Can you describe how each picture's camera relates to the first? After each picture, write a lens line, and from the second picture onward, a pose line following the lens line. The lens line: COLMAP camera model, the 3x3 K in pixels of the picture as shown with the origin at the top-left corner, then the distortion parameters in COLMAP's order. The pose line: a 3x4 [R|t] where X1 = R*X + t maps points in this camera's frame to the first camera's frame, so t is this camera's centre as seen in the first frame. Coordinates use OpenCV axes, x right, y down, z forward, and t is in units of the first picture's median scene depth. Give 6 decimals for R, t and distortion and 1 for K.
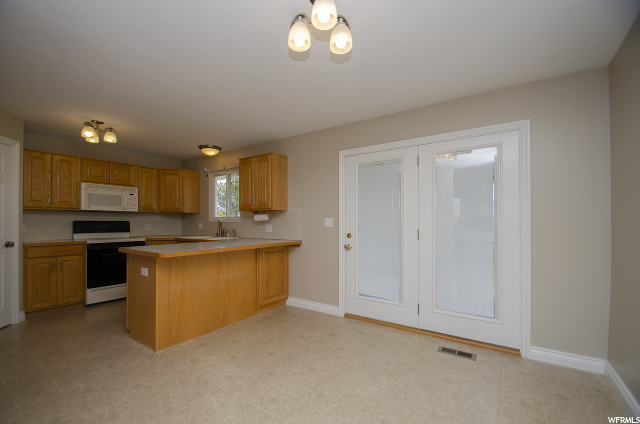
lens RADIAL K [[277.3, 0, 311.7], [0, 277.3, 218.6], [0, 0, 1]] dist [0.024023, -0.019421]
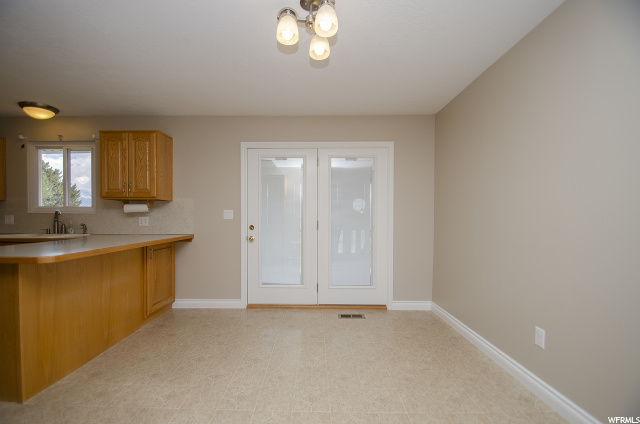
lens RADIAL K [[277.3, 0, 311.7], [0, 277.3, 218.6], [0, 0, 1]] dist [0.024023, -0.019421]
pose [[0.829074, -0.005580, 0.559110, -0.228676], [-0.009113, 0.999683, 0.023490, 0.002748], [-0.559064, -0.024570, 0.828760, 0.037372]]
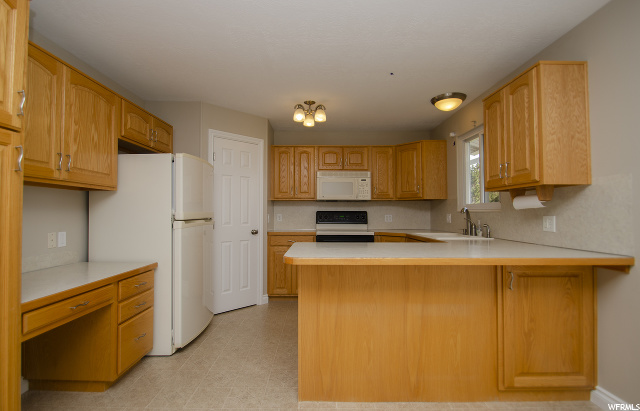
lens RADIAL K [[310.5, 0, 320.0], [0, 310.5, 205.5], [0, 0, 1]] dist [0.002173, -0.010923]
pose [[0.574127, -0.021556, -0.818483, 0.067331], [0.010010, 0.999763, -0.019309, 0.010084], [0.818705, 0.002893, 0.574207, 0.400437]]
